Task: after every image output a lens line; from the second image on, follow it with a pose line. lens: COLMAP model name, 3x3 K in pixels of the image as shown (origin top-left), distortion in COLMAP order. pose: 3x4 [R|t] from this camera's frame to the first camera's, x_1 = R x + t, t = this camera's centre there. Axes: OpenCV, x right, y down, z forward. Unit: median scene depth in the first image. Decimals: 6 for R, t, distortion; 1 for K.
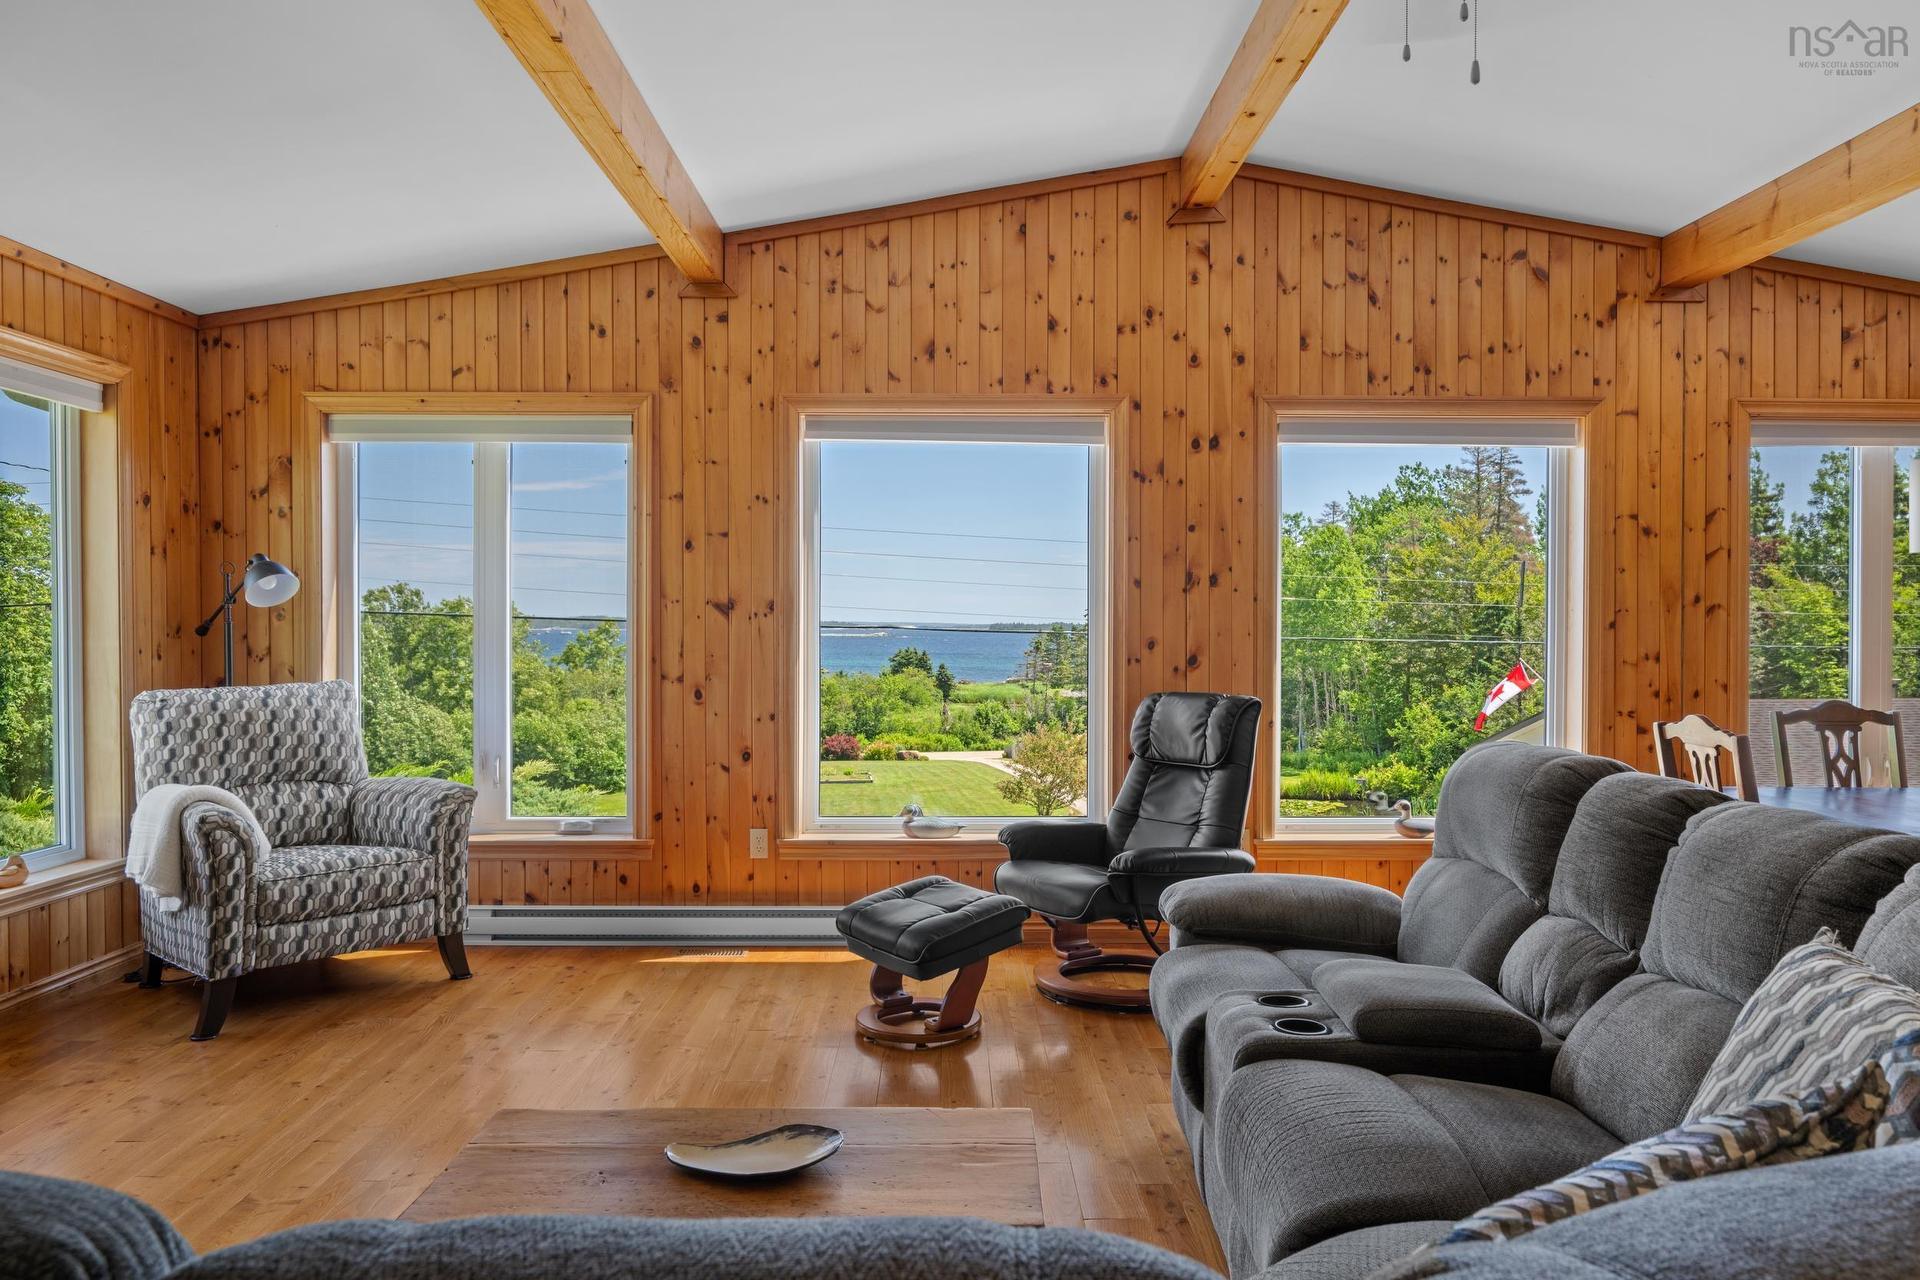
lens RADIAL K [[1276.8, 0, 966.6], [0, 1276.8, 631.1], [0, 0, 1]] dist [0.002578, 0.001850]
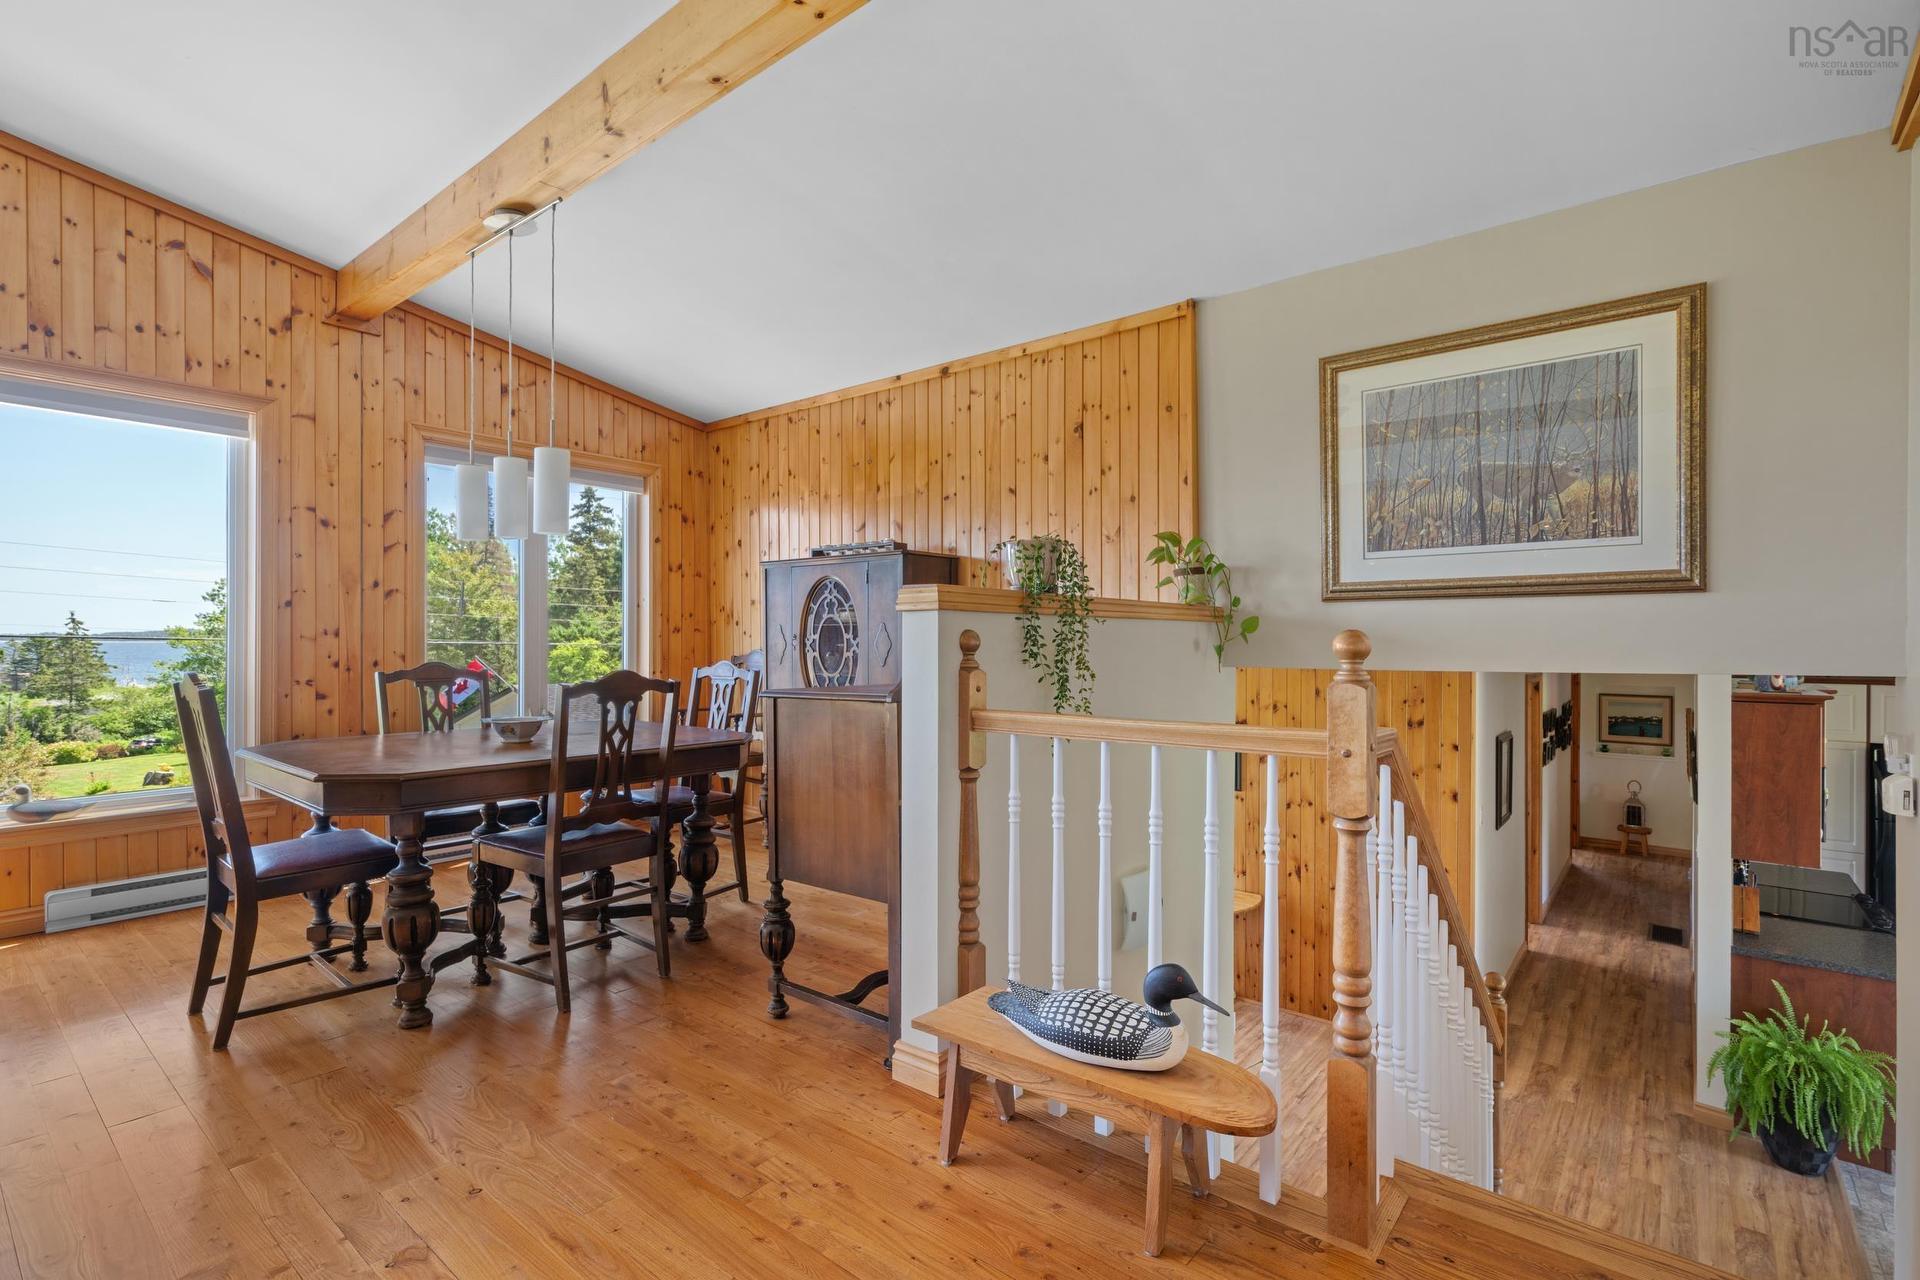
lens RADIAL K [[870.6, 0, 977.4], [0, 870.6, 635.9], [0, 0, 1]] dist [0.005014, -0.000784]
pose [[0.641099, 0.002220, 0.767455, 0.305359], [0.002850, 0.999982, -0.005273, 0.029172], [-0.767453, 0.005567, 0.641081, 0.046844]]
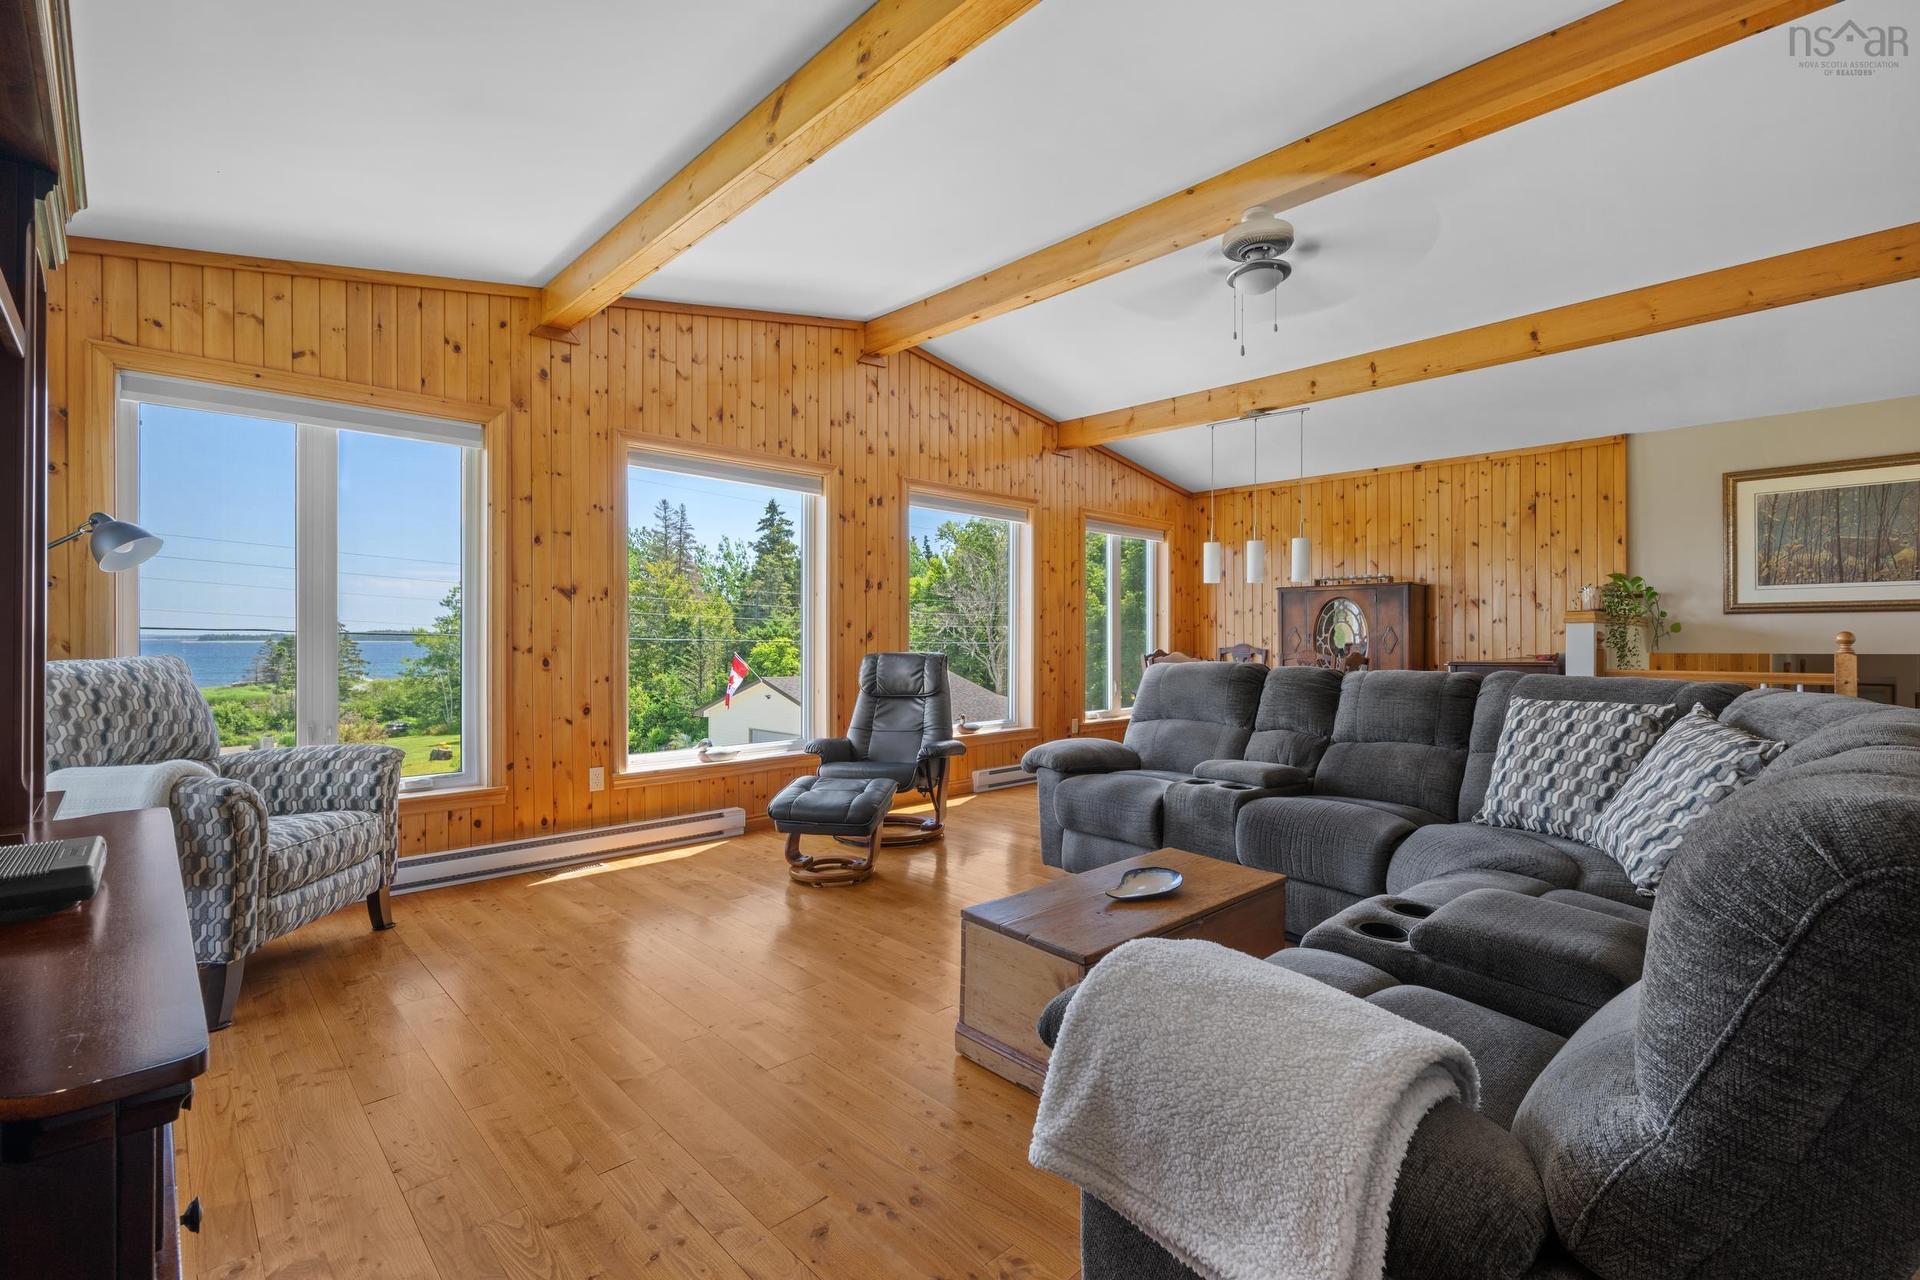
lens RADIAL K [[870.6, 0, 950.6], [0, 870.6, 634.0], [0, 0, 1]] dist [0.005014, -0.000784]
pose [[0.726982, 0.001208, 0.686655, -0.505304], [0.004404, 0.999970, -0.006421, 0.029495], [-0.686642, 0.007692, 0.726955, 0.130604]]
